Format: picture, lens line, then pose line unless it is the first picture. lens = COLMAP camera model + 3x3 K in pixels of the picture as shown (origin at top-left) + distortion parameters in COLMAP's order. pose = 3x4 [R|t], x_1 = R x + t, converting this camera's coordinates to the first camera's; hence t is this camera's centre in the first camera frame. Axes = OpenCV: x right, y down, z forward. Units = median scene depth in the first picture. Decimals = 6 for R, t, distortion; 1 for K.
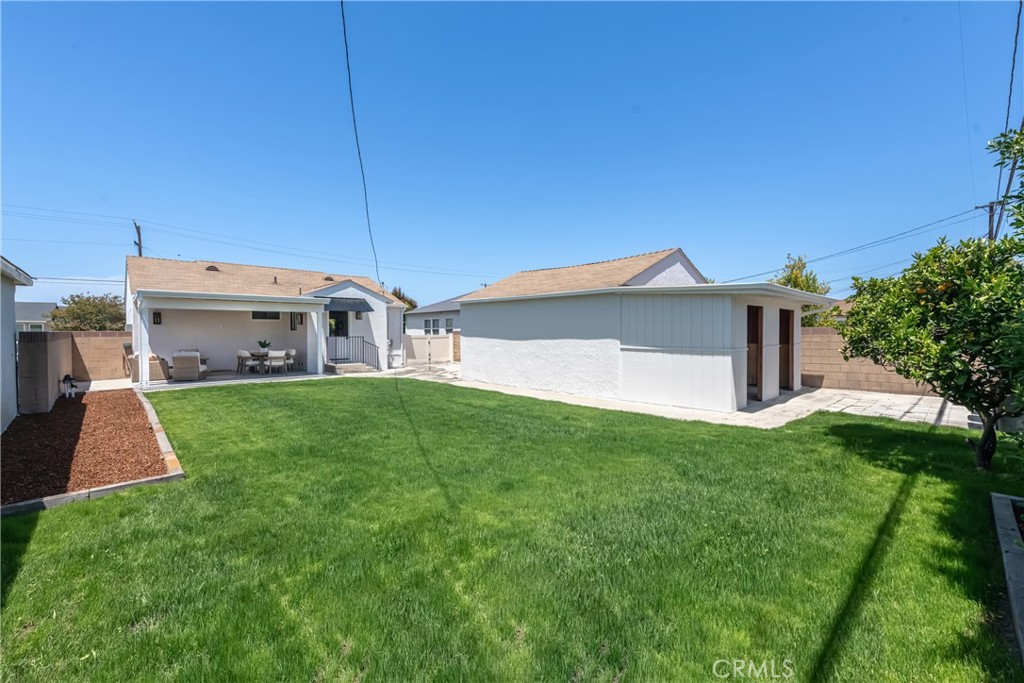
lens RADIAL K [[441.1, 0, 512.0], [0, 441.1, 341.5], [0, 0, 1]] dist [-0.001995, -0.000188]
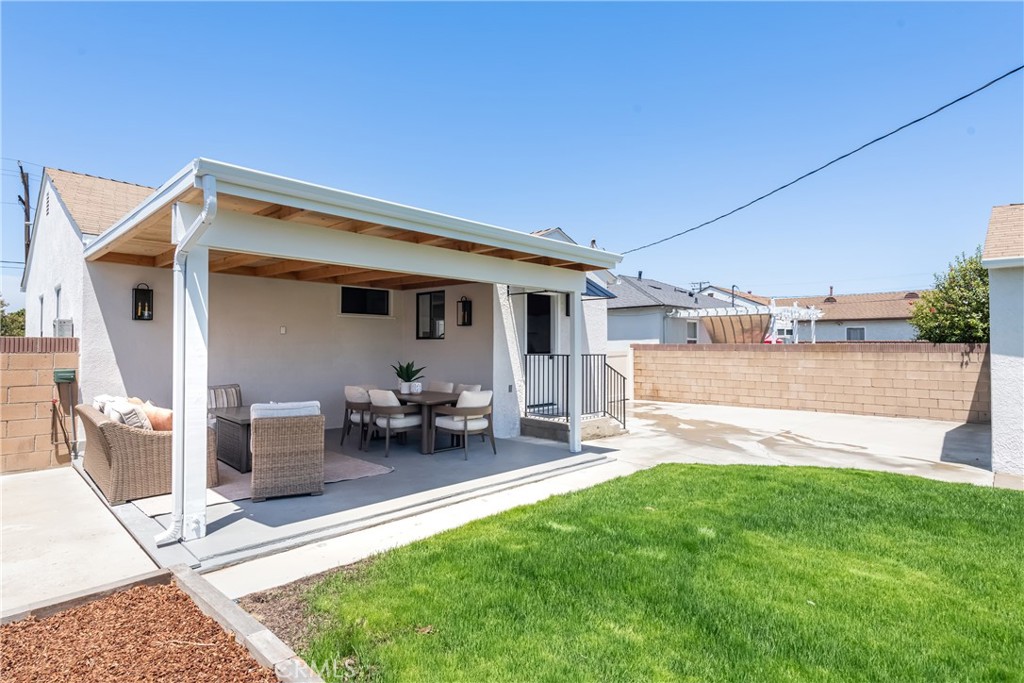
lens RADIAL K [[547.4, 0, 512.0], [0, 547.4, 341.5], [0, 0, 1]] dist [0.000452, -0.000378]
pose [[0.998714, 0.003986, 0.050545, -0.512000], [-0.002464, 0.999542, -0.030152, -0.007290], [-0.050642, 0.029988, 0.998267, 0.511912]]
